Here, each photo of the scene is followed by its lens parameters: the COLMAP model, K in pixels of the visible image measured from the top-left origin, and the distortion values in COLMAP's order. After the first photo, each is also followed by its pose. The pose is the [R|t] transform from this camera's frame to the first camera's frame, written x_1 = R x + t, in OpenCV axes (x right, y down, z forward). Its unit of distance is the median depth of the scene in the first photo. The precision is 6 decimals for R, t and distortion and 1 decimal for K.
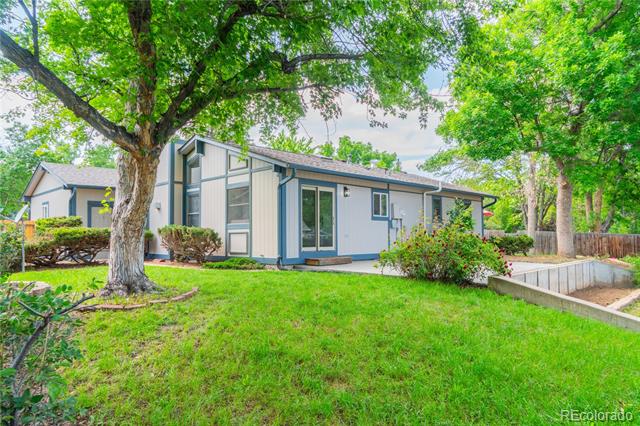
lens RADIAL K [[418.2, 0, 325.4], [0, 418.2, 215.2], [0, 0, 1]] dist [0.025145, -0.006731]
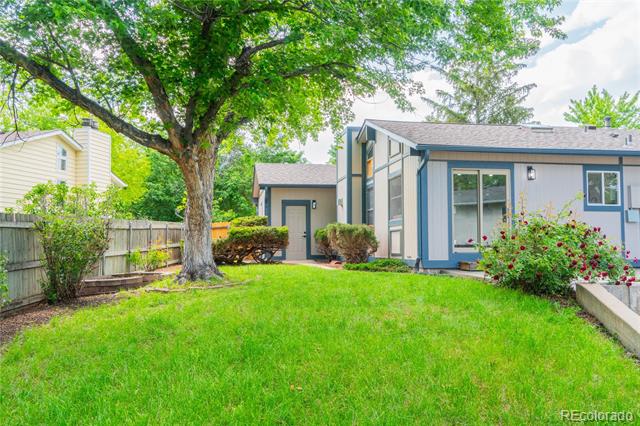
lens RADIAL K [[547.3, 0, 321.3], [0, 547.3, 215.5], [0, 0, 1]] dist [0.012670, 0.007008]
pose [[0.828032, -0.025062, -0.560121, 0.312721], [0.026831, 0.999627, -0.005063, 0.014366], [0.560039, -0.010836, 0.828396, -0.003202]]
